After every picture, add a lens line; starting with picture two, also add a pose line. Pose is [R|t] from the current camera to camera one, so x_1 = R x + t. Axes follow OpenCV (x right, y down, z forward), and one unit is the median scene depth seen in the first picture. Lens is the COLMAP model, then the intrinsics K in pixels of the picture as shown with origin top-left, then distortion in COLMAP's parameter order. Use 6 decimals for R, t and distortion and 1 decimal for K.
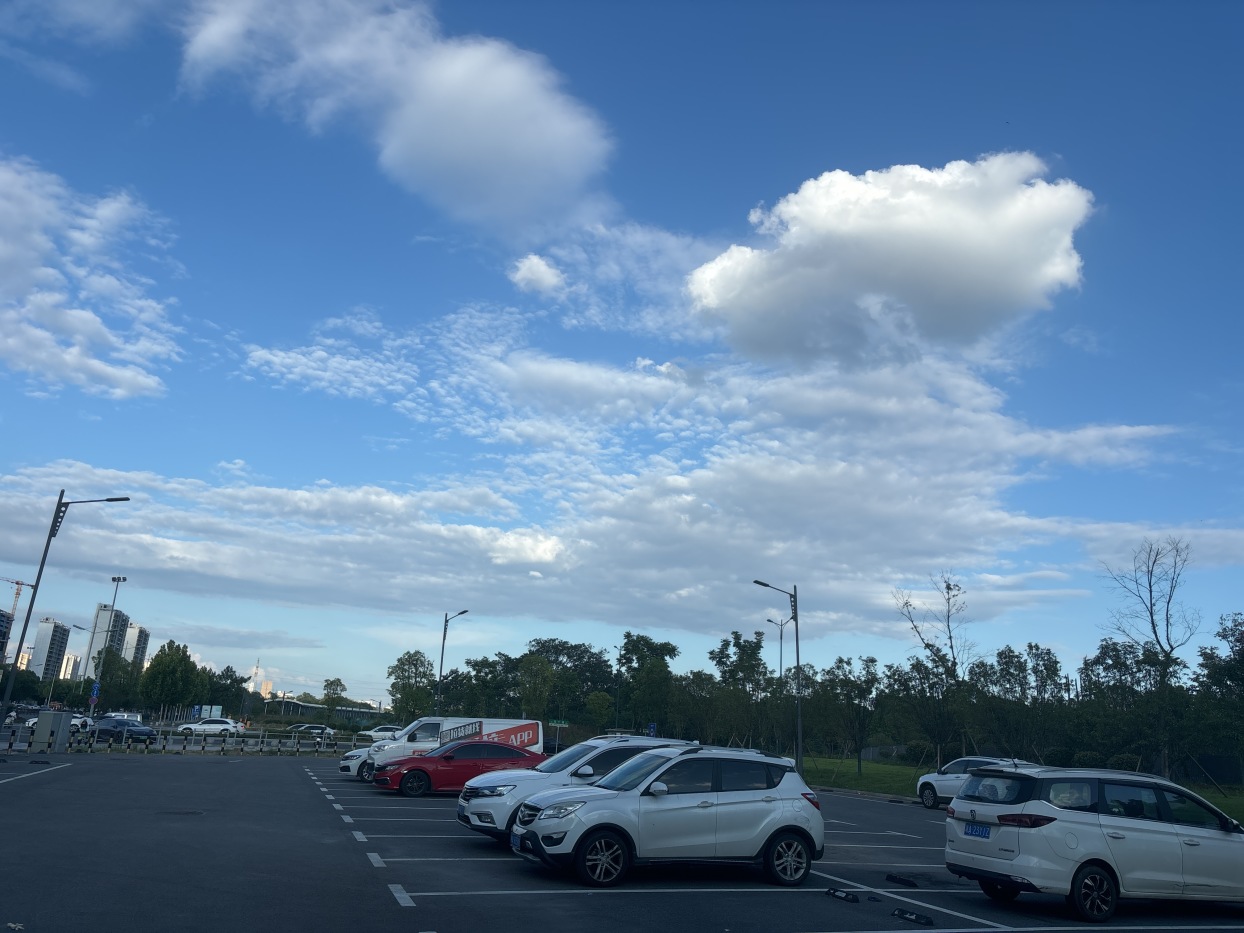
lens RADIAL K [[945.0, 0, 622.0], [0, 945.0, 466.5], [0, 0, 1]] dist [0.067122, -0.000573]
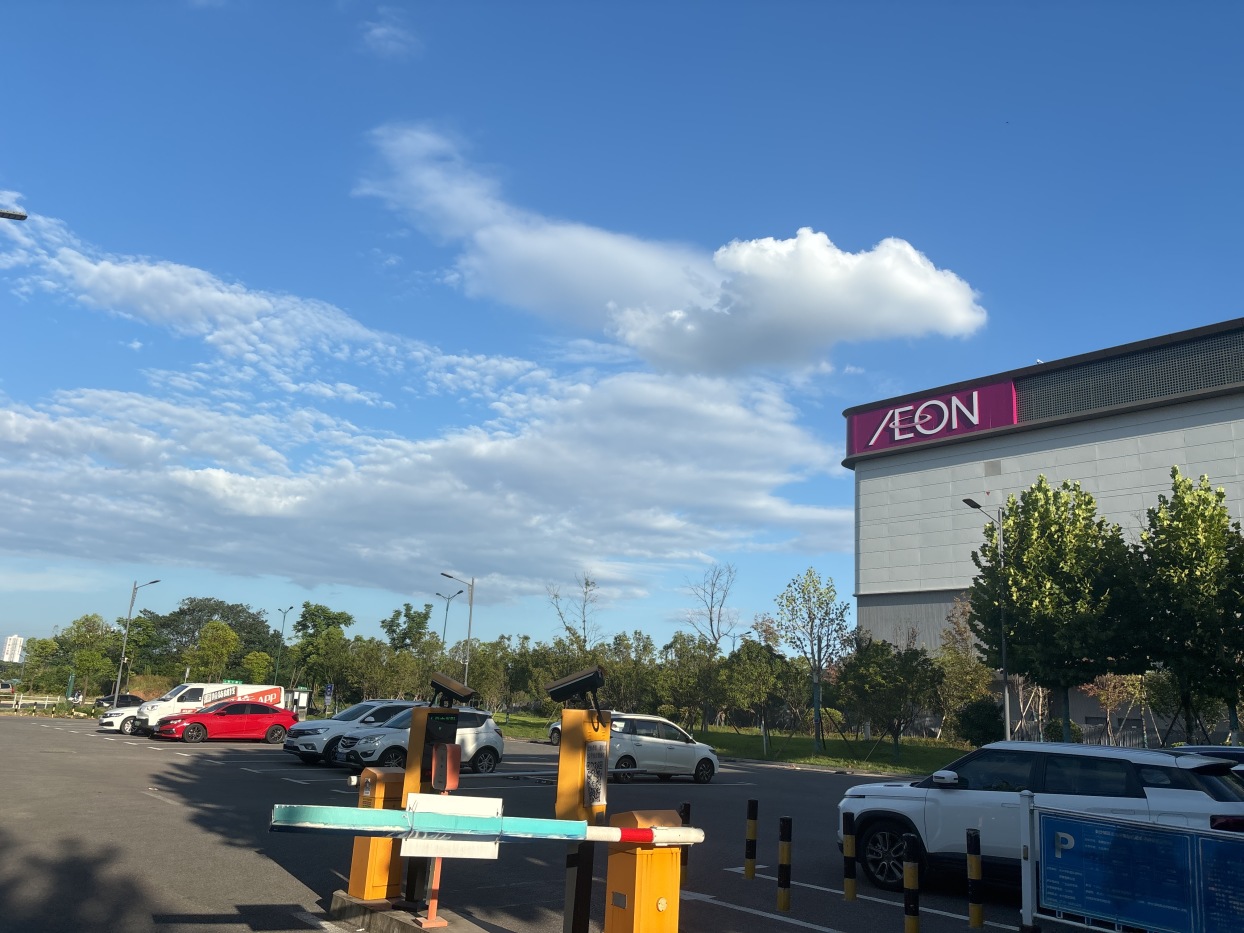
lens RADIAL K [[944.5, 0, 622.0], [0, 944.5, 466.5], [0, 0, 1]] dist [0.064059, -0.081578]
pose [[0.934802, 0.087050, 0.344335, -0.082112], [-0.101287, 0.994579, 0.023539, -0.074577], [-0.340419, -0.056881, 0.938552, -0.249925]]
